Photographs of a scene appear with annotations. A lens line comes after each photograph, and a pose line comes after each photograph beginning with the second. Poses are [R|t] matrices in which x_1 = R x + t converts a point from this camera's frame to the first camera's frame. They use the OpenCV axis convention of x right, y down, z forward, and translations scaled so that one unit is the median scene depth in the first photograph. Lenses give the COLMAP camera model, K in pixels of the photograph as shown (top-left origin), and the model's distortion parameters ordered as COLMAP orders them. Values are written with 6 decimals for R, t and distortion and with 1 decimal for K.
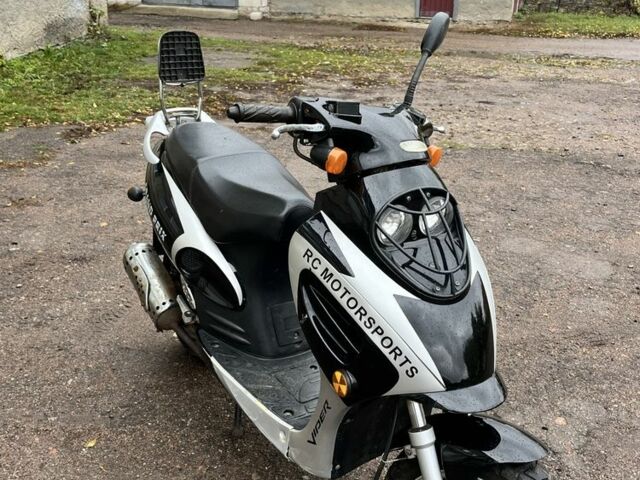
lens RADIAL K [[728.1, 0, 322.6], [0, 728.1, 238.0], [0, 0, 1]] dist [0.045704, -0.046835]
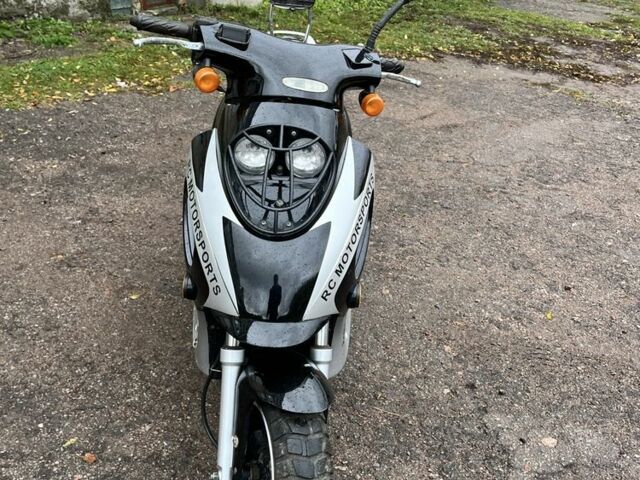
lens RADIAL K [[728.1, 0, 322.6], [0, 728.1, 238.0], [0, 0, 1]] dist [0.045704, -0.046835]
pose [[0.845592, 0.271458, -0.459656, 0.673030], [-0.238418, 0.962450, 0.129794, -0.059532], [0.477630, -0.000163, 0.878561, 0.134227]]
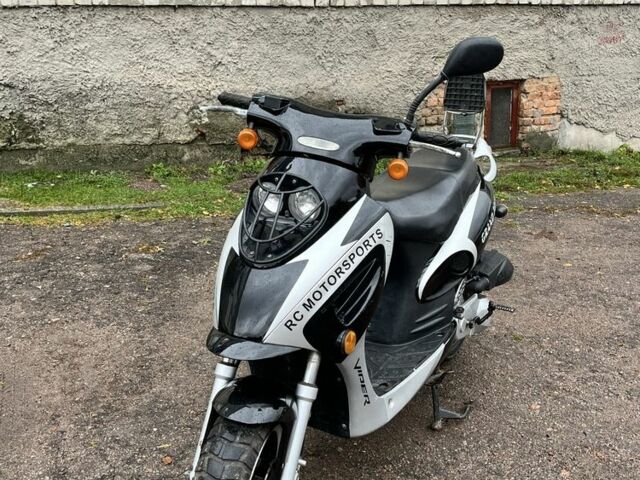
lens RADIAL K [[728.1, 0, 322.6], [0, 728.1, 238.0], [0, 0, 1]] dist [0.045704, -0.046835]
pose [[0.414411, 0.213858, -0.884606, 1.193728], [-0.311958, 0.946492, 0.082676, -0.082788], [0.854954, 0.241698, 0.458951, 0.525435]]
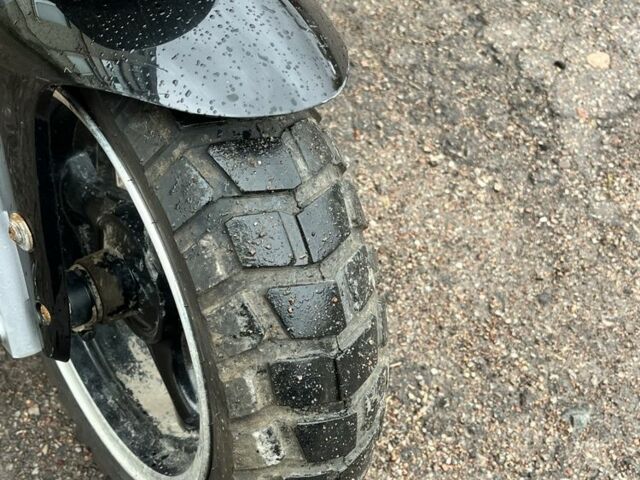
lens RADIAL K [[728.1, 0, 322.6], [0, 728.1, 238.0], [0, 0, 1]] dist [0.045704, -0.046835]
pose [[0.960587, 0.270782, -0.062849, 0.320546], [-0.198908, 0.827487, 0.525072, 0.192372], [0.194187, -0.491876, 0.848734, 0.733360]]
